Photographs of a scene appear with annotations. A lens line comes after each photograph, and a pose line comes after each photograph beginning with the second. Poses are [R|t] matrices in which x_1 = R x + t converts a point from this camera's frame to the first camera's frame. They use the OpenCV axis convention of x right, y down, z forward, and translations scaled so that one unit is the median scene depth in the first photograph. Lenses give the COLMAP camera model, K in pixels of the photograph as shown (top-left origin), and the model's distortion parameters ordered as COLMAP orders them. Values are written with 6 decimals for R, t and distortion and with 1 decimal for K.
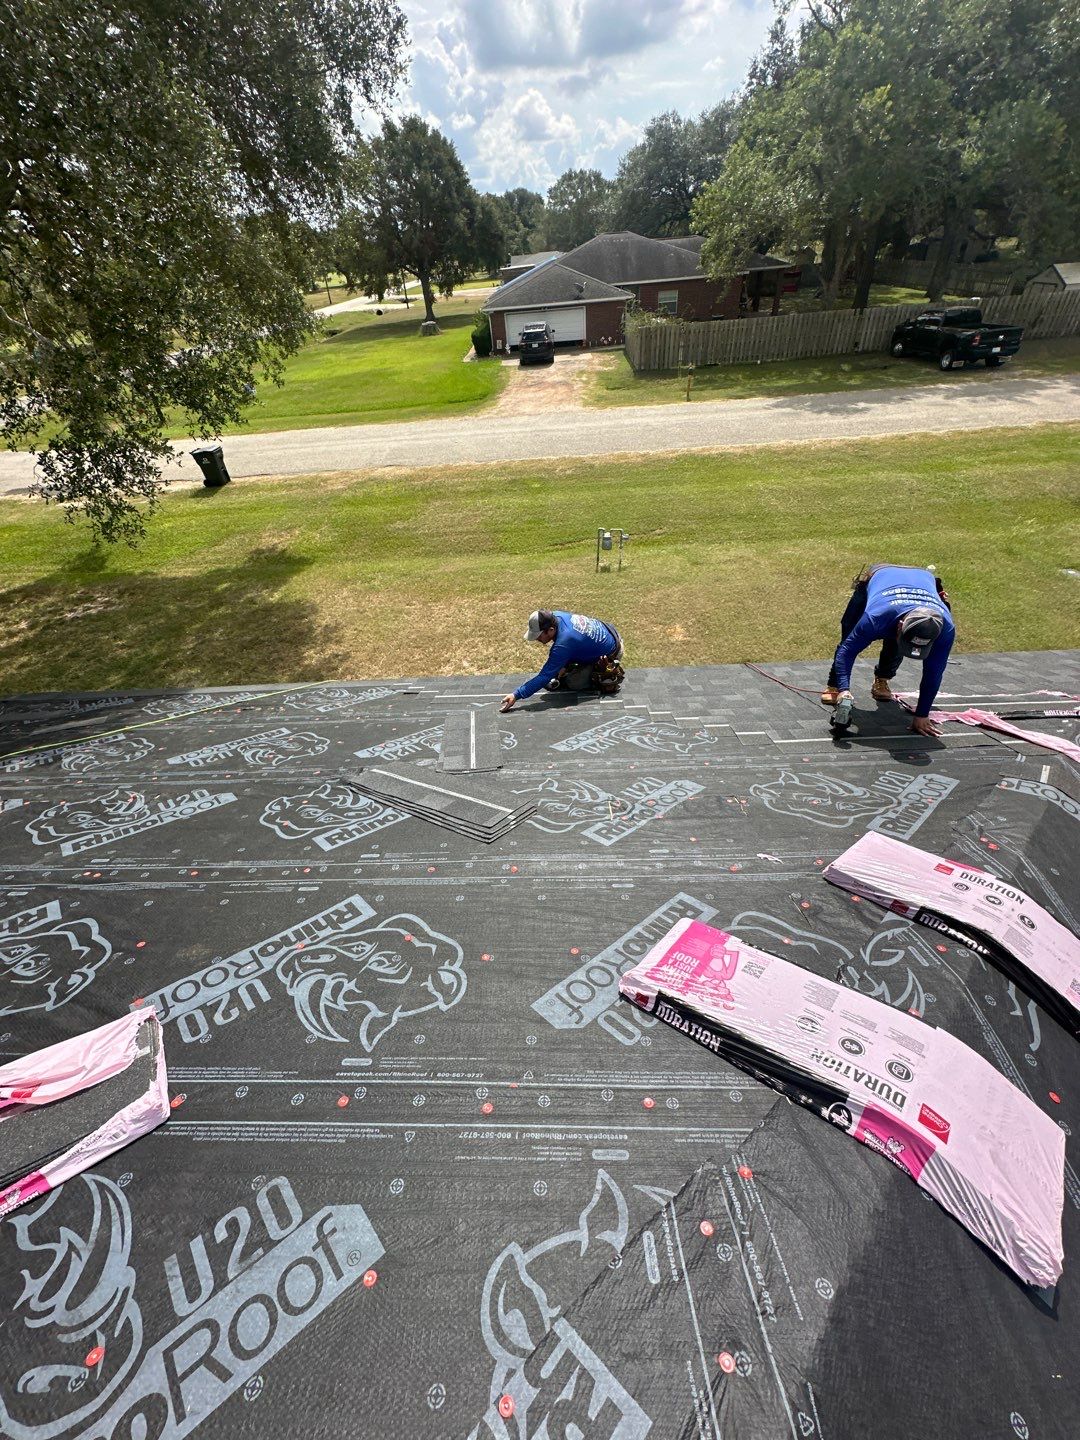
lens RADIAL K [[576.0, 0, 541.1], [0, 576.0, 718.3], [0, 0, 1]] dist [-0.002744, 0.000586]
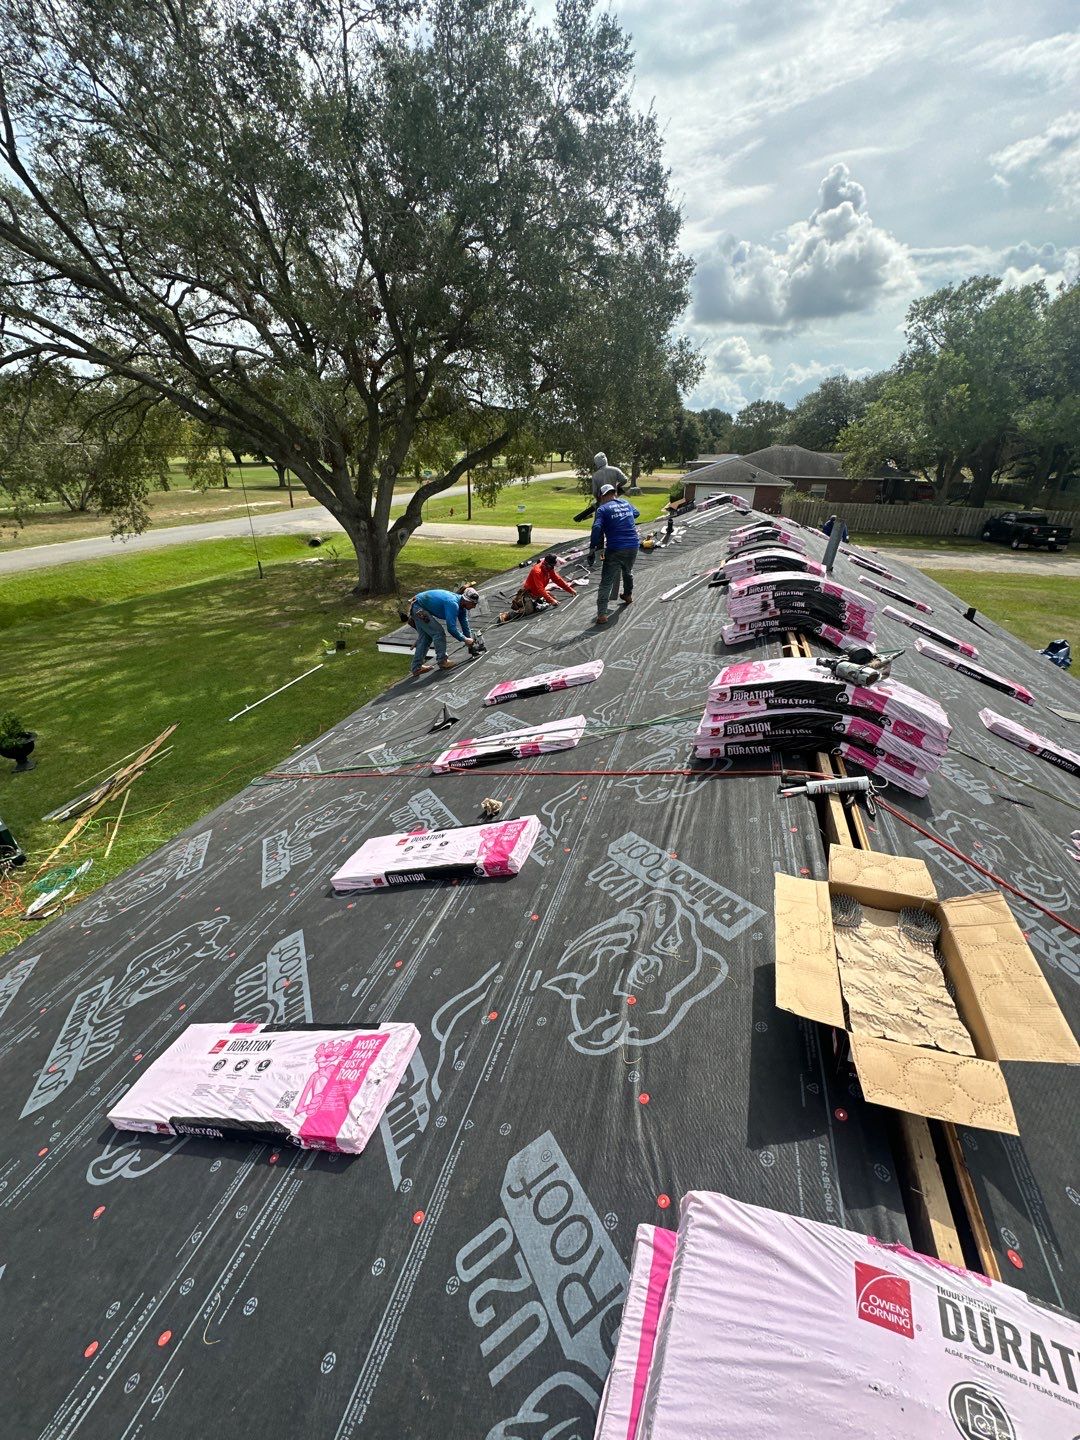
lens RADIAL K [[573.7, 0, 542.4], [0, 573.7, 718.6], [0, 0, 1]] dist [-0.000374, -0.000184]
pose [[0.958705, 0.193855, -0.208098, -0.352016], [-0.237487, 0.948254, -0.210748, 4.014314], [0.156475, 0.251466, 0.955134, -4.683420]]
